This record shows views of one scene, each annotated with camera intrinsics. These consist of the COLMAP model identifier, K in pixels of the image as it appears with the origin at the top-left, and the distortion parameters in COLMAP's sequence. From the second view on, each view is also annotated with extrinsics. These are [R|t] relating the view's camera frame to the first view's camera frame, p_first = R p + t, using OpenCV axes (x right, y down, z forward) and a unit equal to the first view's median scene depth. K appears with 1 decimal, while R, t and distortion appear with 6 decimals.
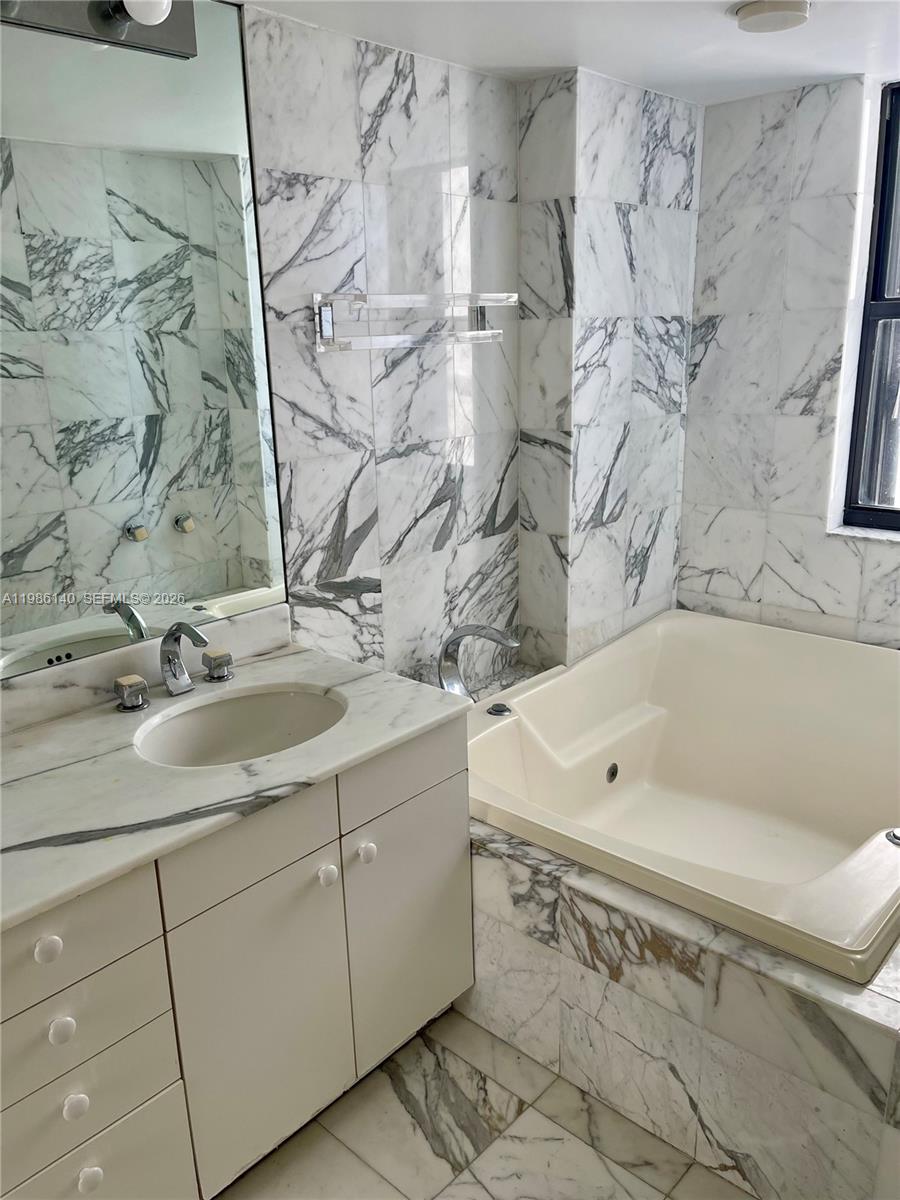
lens RADIAL K [[913.1, 0, 425.6], [0, 913.1, 610.2], [0, 0, 1]] dist [0.002601, -0.055383]
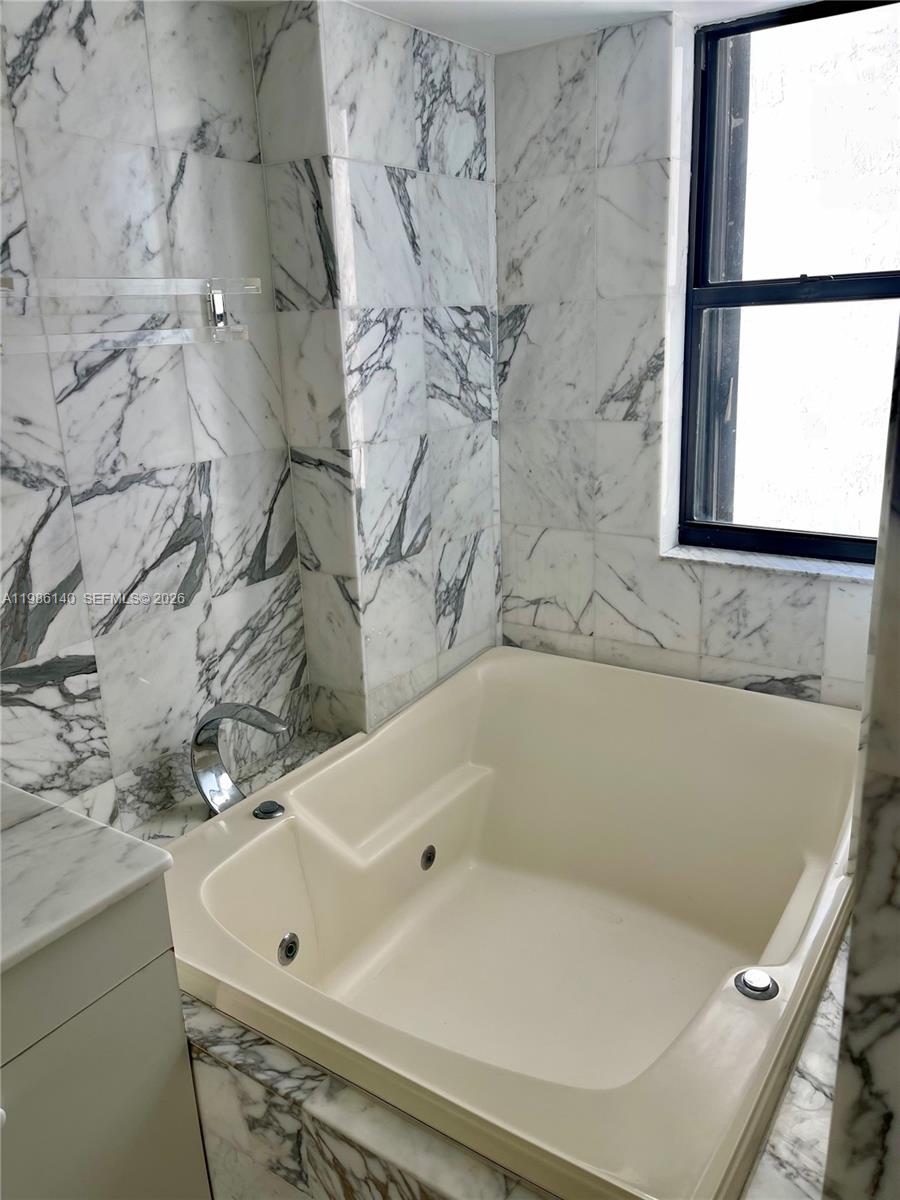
lens RADIAL K [[913.1, 0, 449.7], [0, 913.1, 596.2], [0, 0, 1]] dist [0.002601, -0.055383]
pose [[0.986220, -0.052515, 0.156886, 0.114978], [0.053615, 0.998558, -0.002785, -0.059885], [-0.156513, 0.011158, 0.987613, 0.192110]]
